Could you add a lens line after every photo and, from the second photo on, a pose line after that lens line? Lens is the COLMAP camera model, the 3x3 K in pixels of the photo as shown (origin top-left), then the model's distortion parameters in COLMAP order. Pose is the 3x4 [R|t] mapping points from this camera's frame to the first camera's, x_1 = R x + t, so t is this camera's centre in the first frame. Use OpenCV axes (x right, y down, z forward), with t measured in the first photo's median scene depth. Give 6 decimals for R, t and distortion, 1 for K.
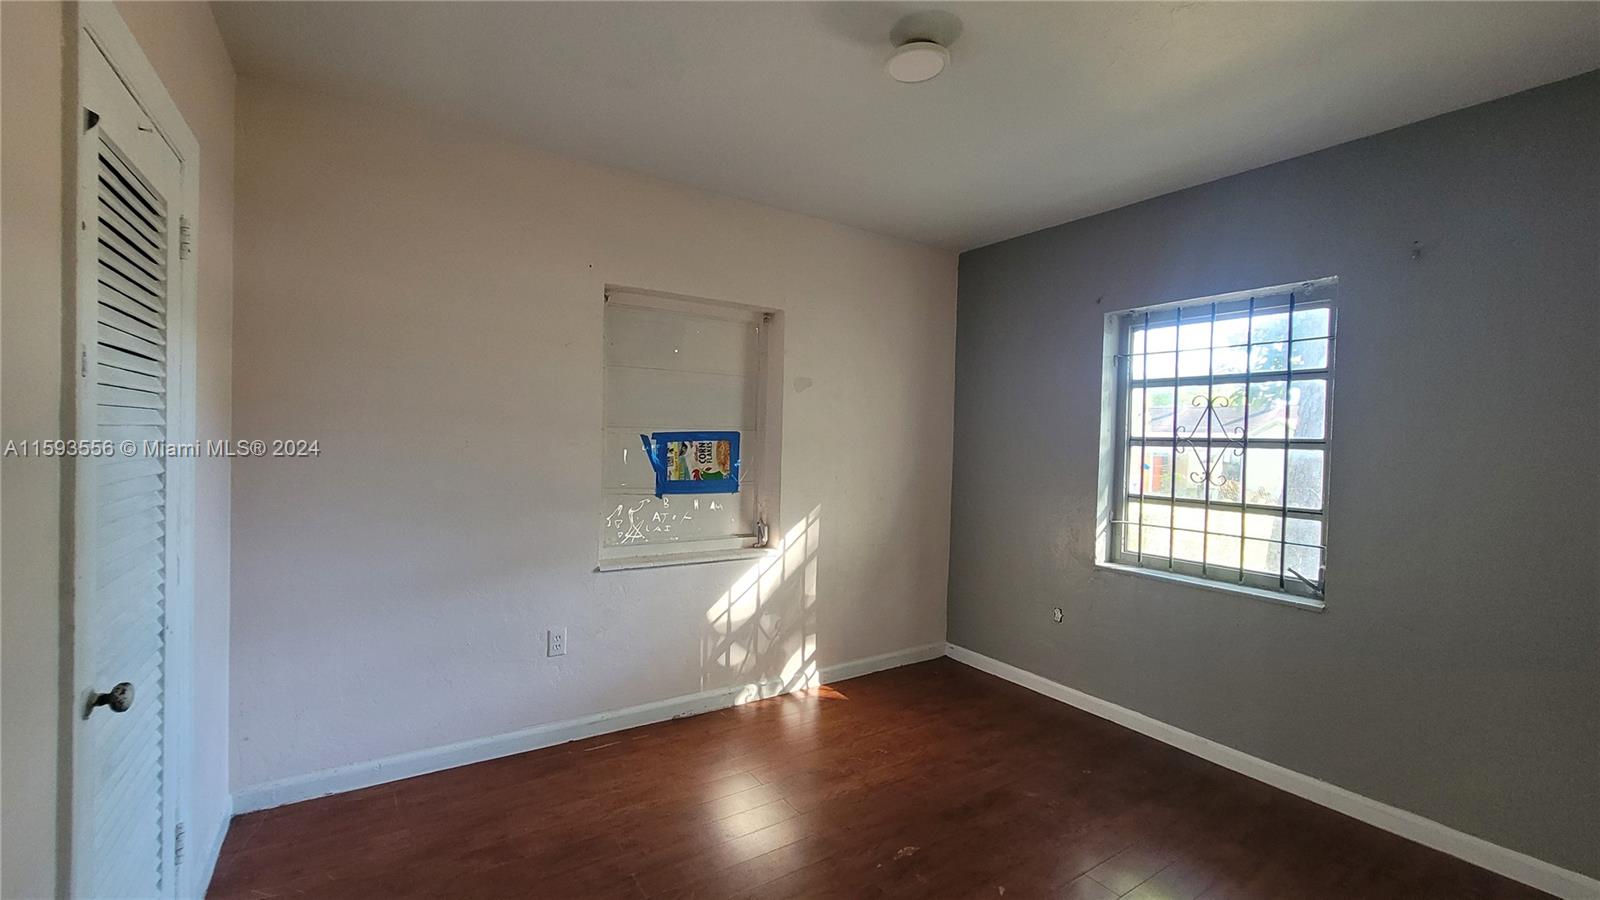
lens RADIAL K [[658.0, 0, 806.1], [0, 658.0, 443.3], [0, 0, 1]] dist [-0.002392, -0.001019]
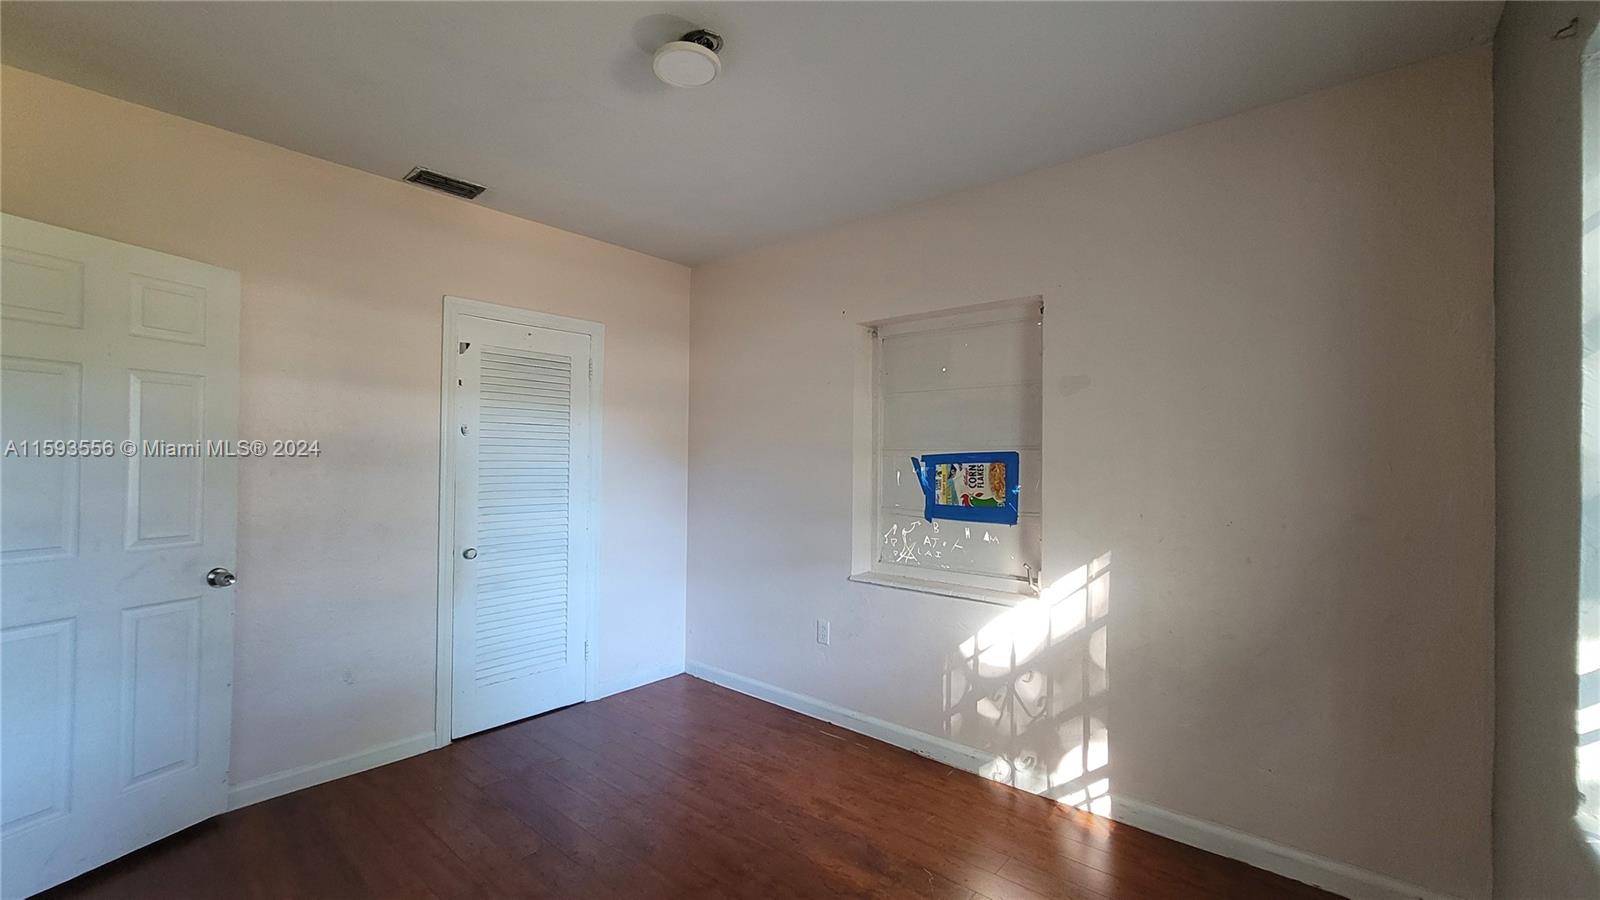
lens RADIAL K [[658.0, 0, 805.5], [0, 658.0, 451.5], [0, 0, 1]] dist [-0.002392, -0.001019]
pose [[0.282717, -0.038735, -0.958421, 0.649330], [-0.020050, 0.998727, -0.046279, 0.027238], [0.958994, 0.032300, 0.281580, 0.531303]]
